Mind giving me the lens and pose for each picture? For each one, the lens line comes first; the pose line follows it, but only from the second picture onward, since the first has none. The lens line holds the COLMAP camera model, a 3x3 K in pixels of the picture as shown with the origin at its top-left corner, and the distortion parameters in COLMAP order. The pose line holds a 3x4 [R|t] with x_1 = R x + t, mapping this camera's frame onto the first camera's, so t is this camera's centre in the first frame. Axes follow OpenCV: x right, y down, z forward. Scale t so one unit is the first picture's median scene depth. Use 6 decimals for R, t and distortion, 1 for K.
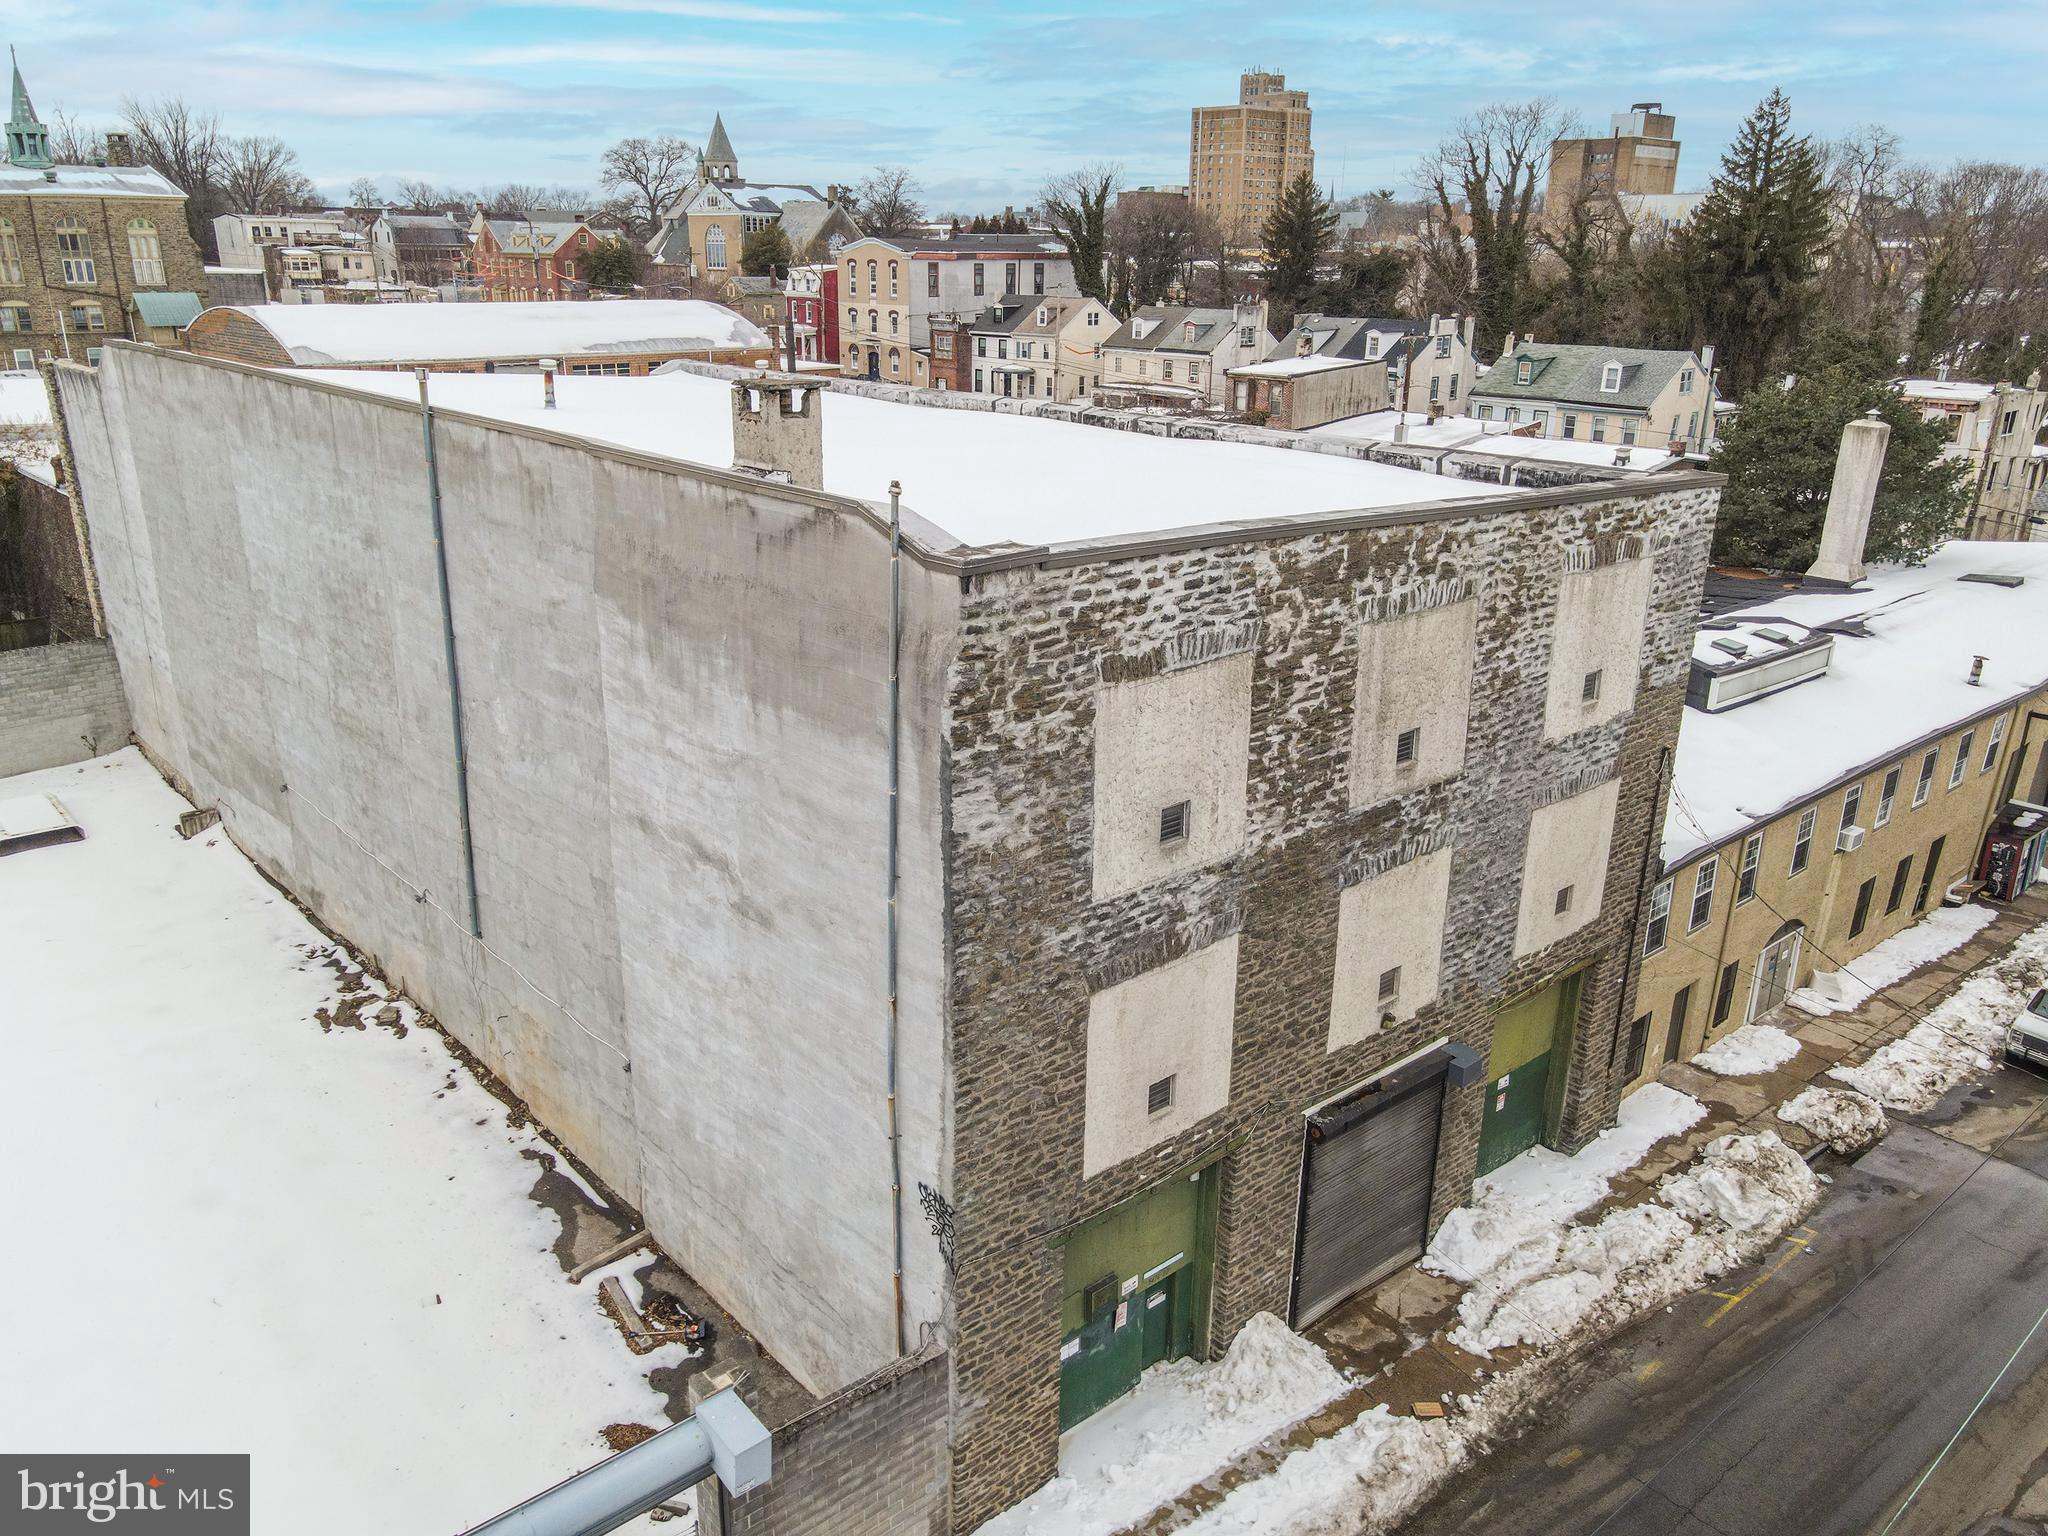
lens RADIAL K [[1499.4, 0, 1023.4], [0, 1499.4, 762.9], [0, 0, 1]] dist [-0.009984, 0.052800]
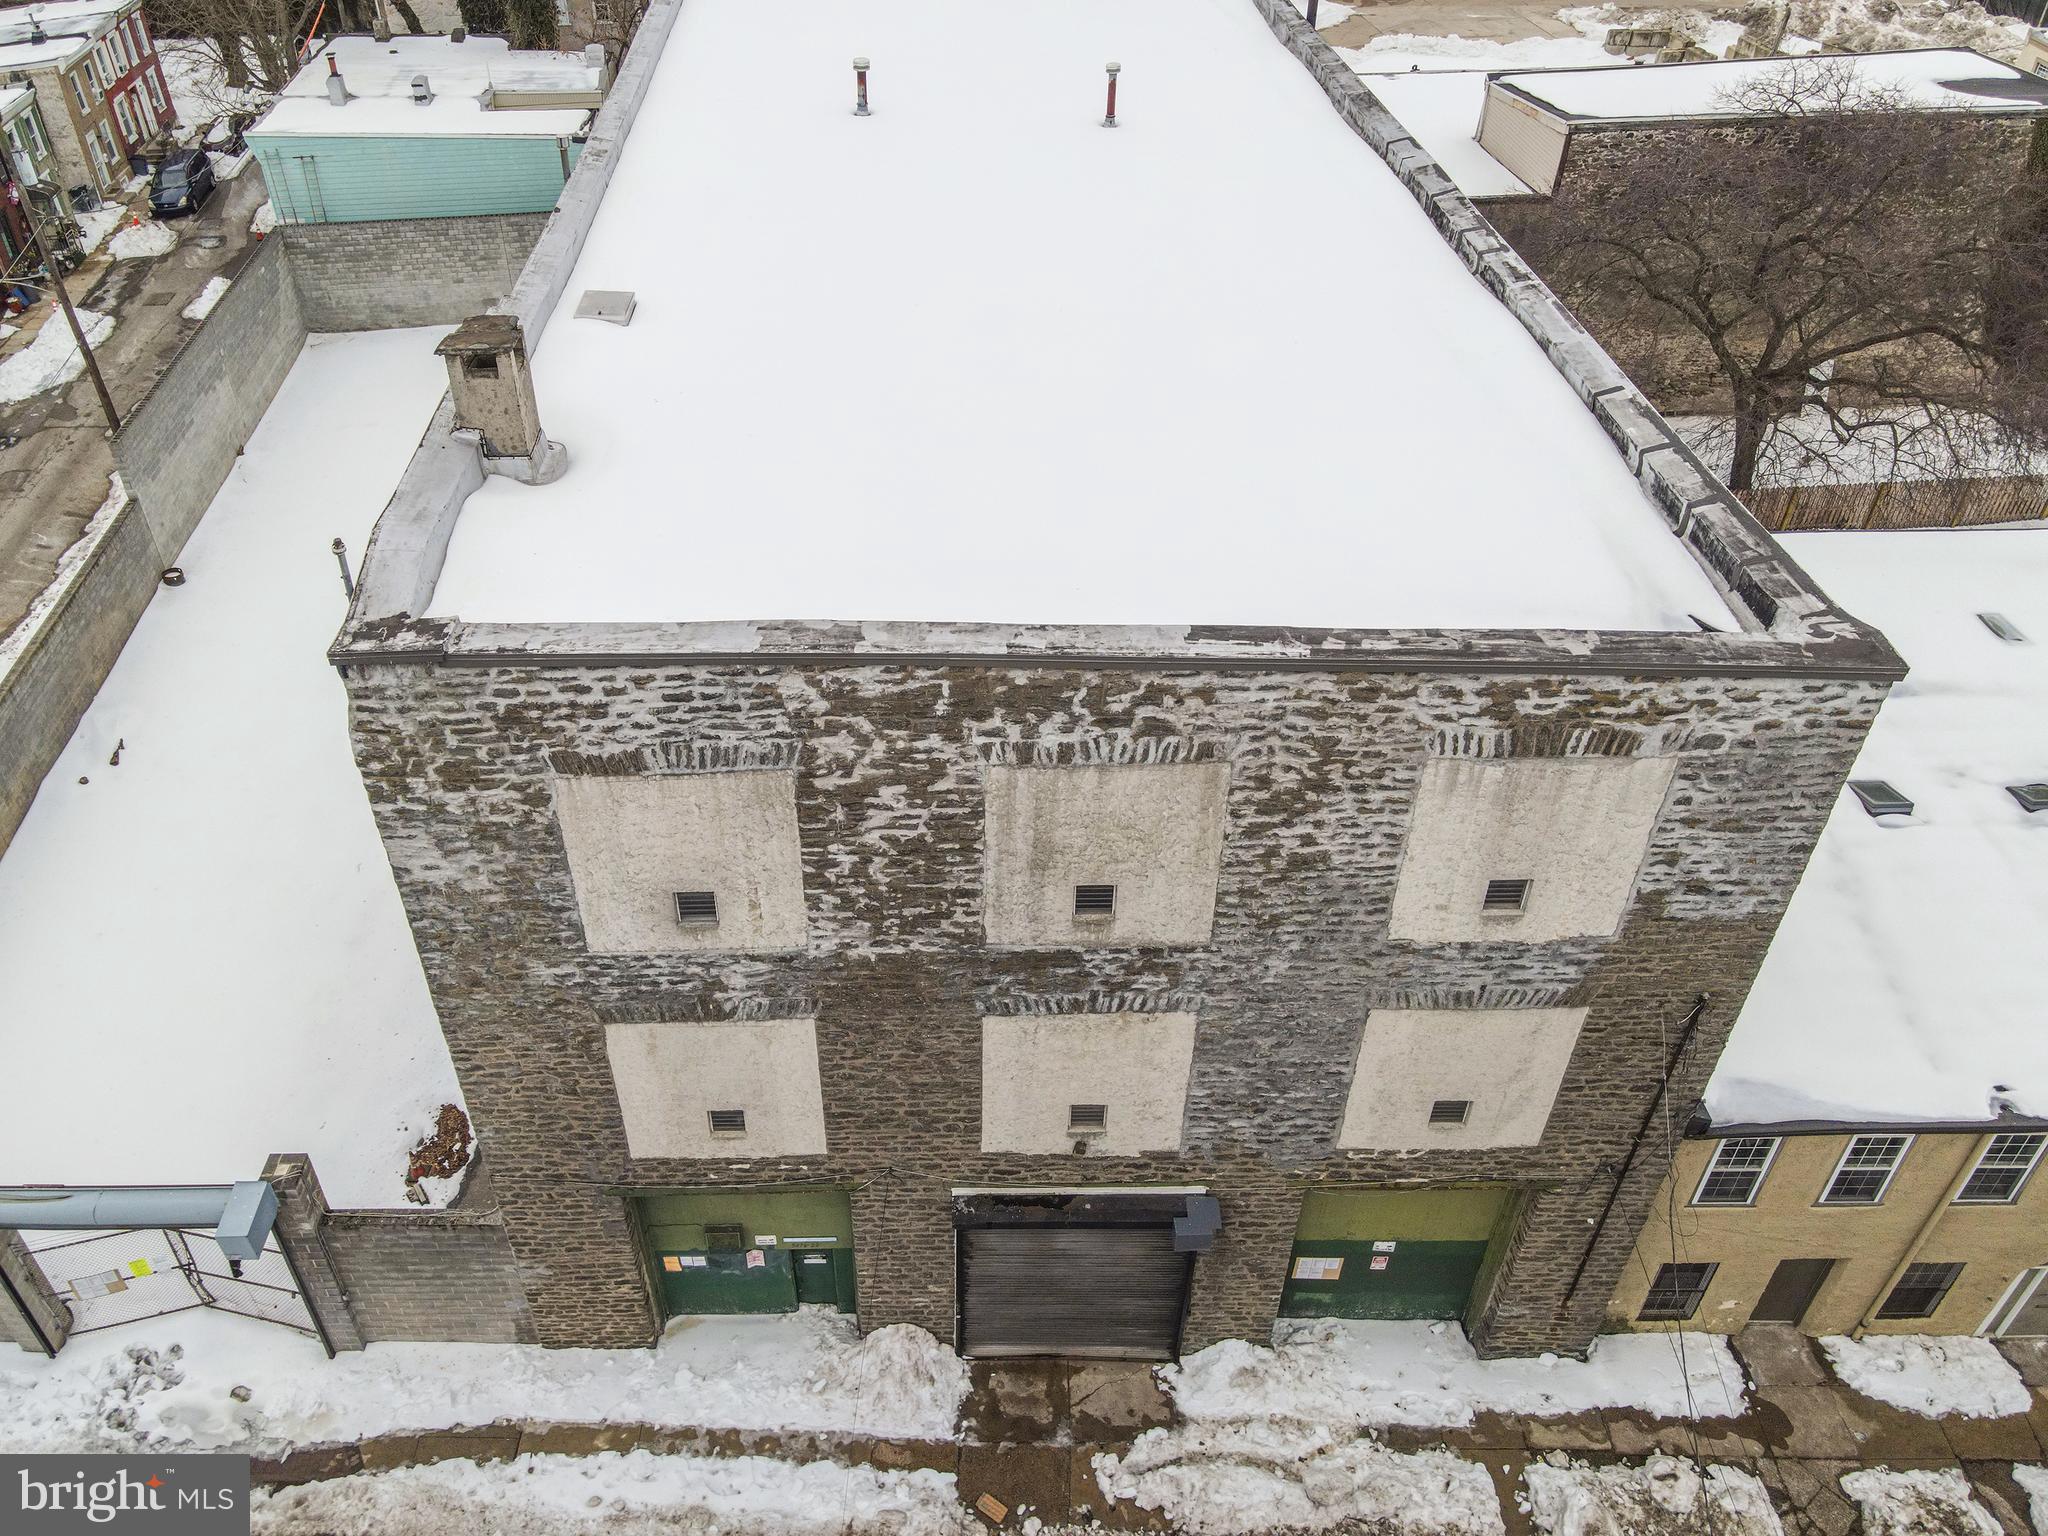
lens RADIAL K [[1624.6, 0, 880.7], [0, 1624.6, 905.2], [0, 0, 1]] dist [-0.019502, 0.035893]
pose [[0.755913, 0.406226, -0.513397, 0.623352], [-0.177138, 0.881865, 0.436962, -0.376019], [0.630252, -0.239363, 0.738571, 0.264553]]
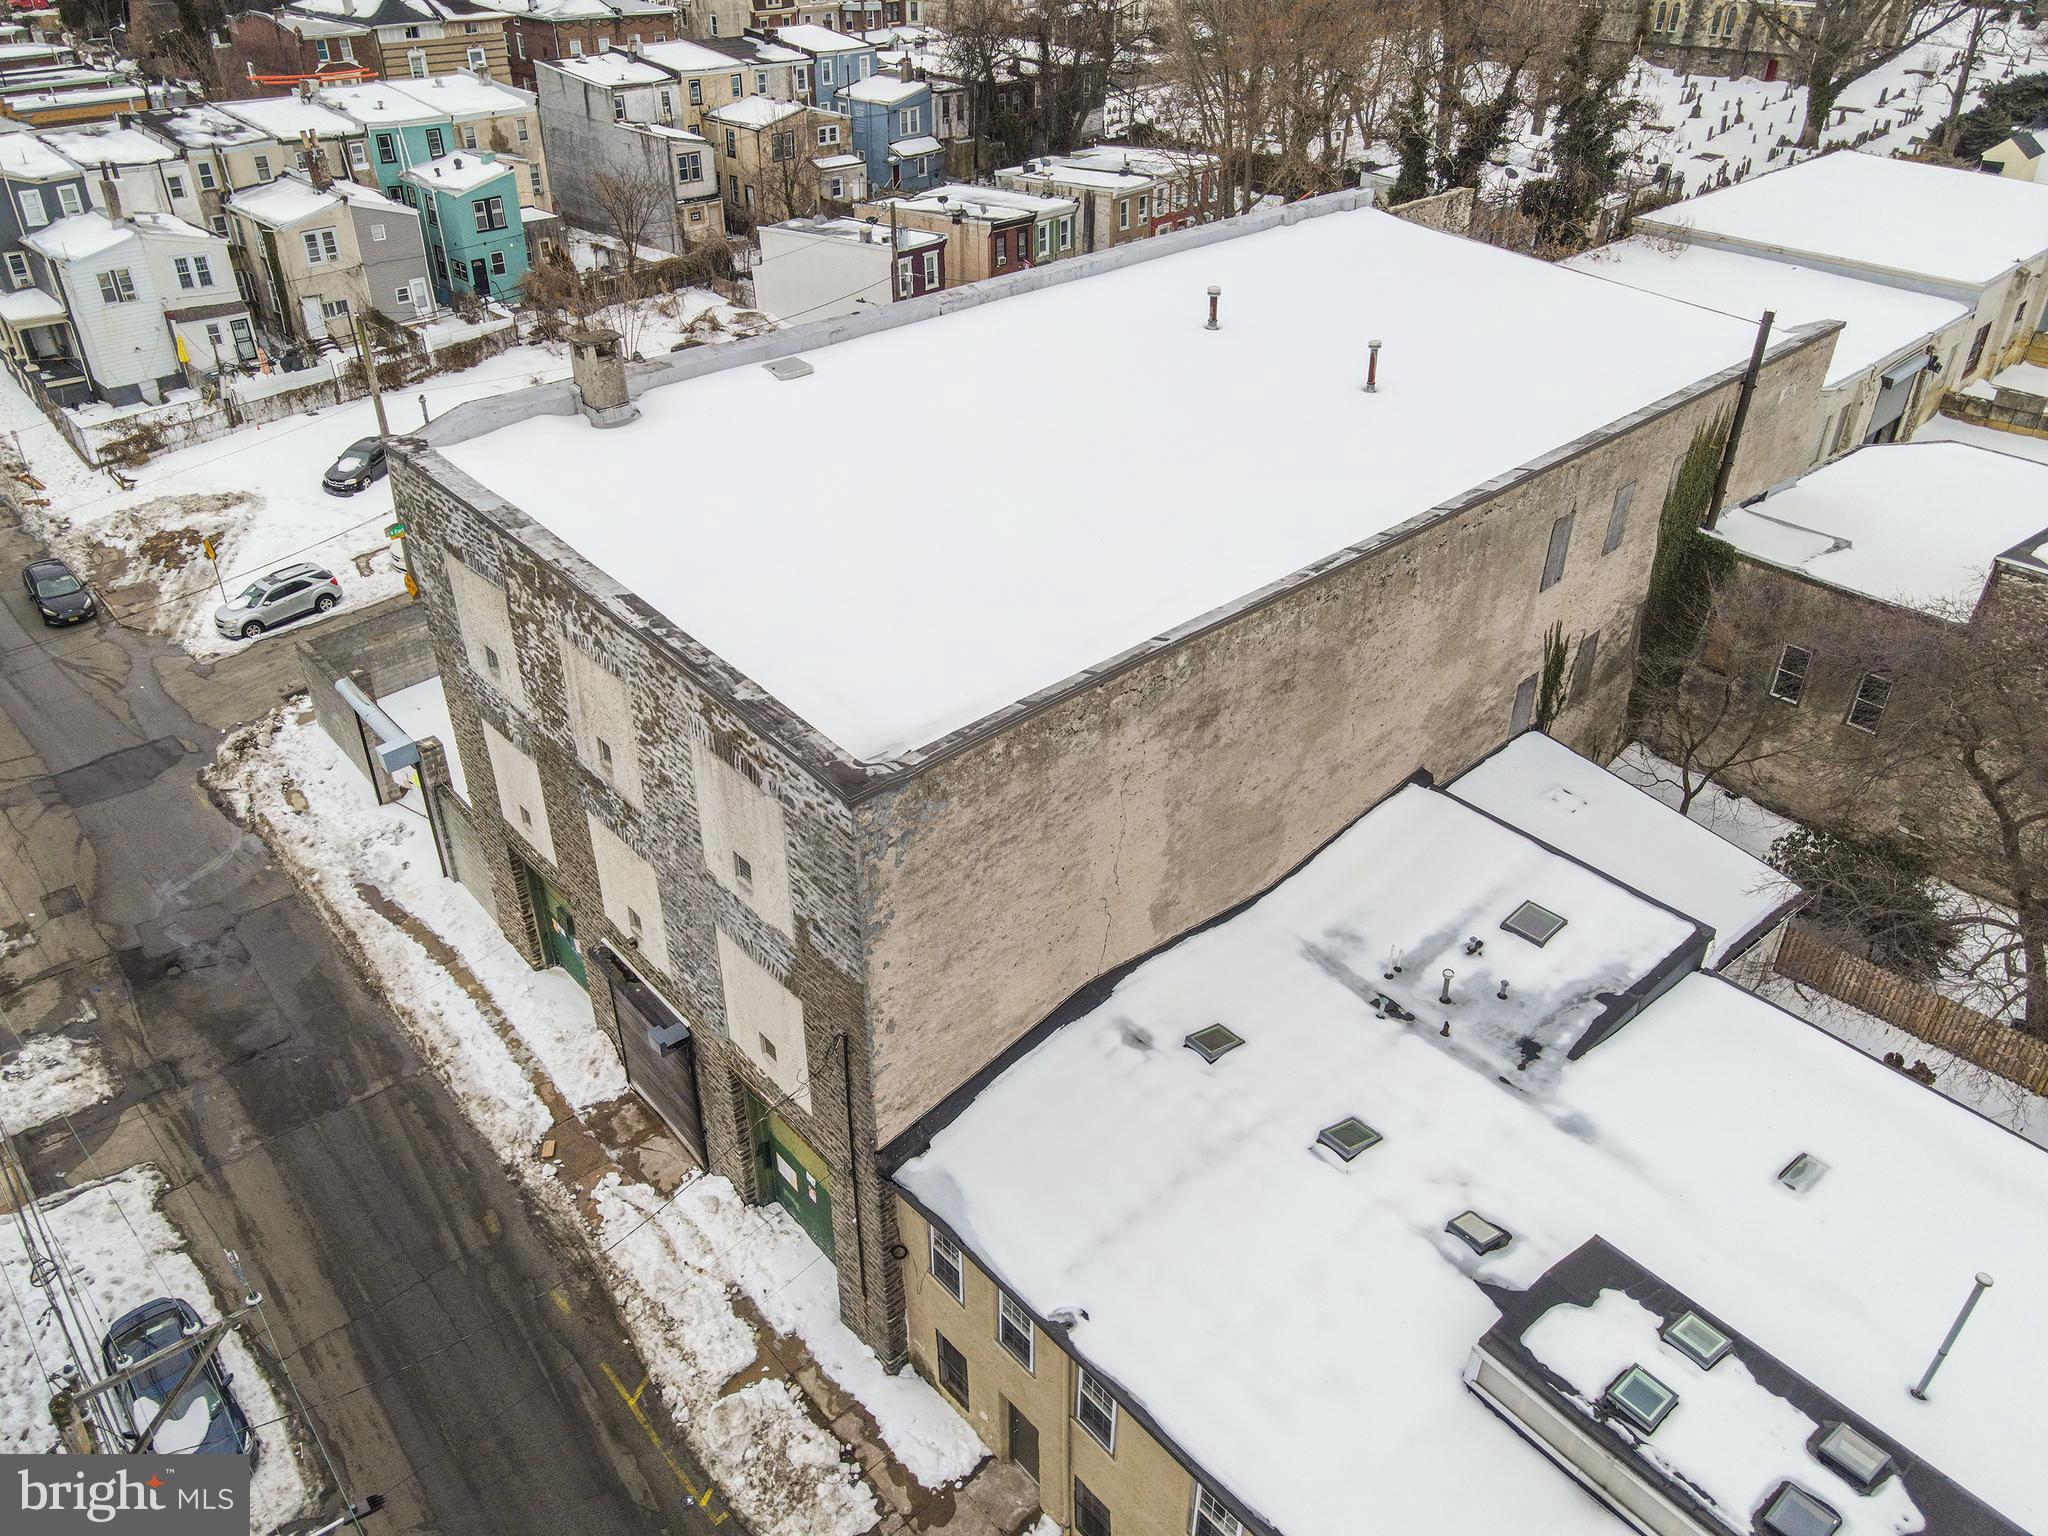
lens RADIAL K [[1499.4, 0, 1023.4], [0, 1499.4, 762.9], [0, 0, 1]] dist [-0.009984, 0.052800]
pose [[0.022428, 0.525358, -0.850585, 1.349968], [-0.332715, 0.806224, 0.489186, -0.744503], [0.942761, 0.272031, 0.192876, 1.086337]]
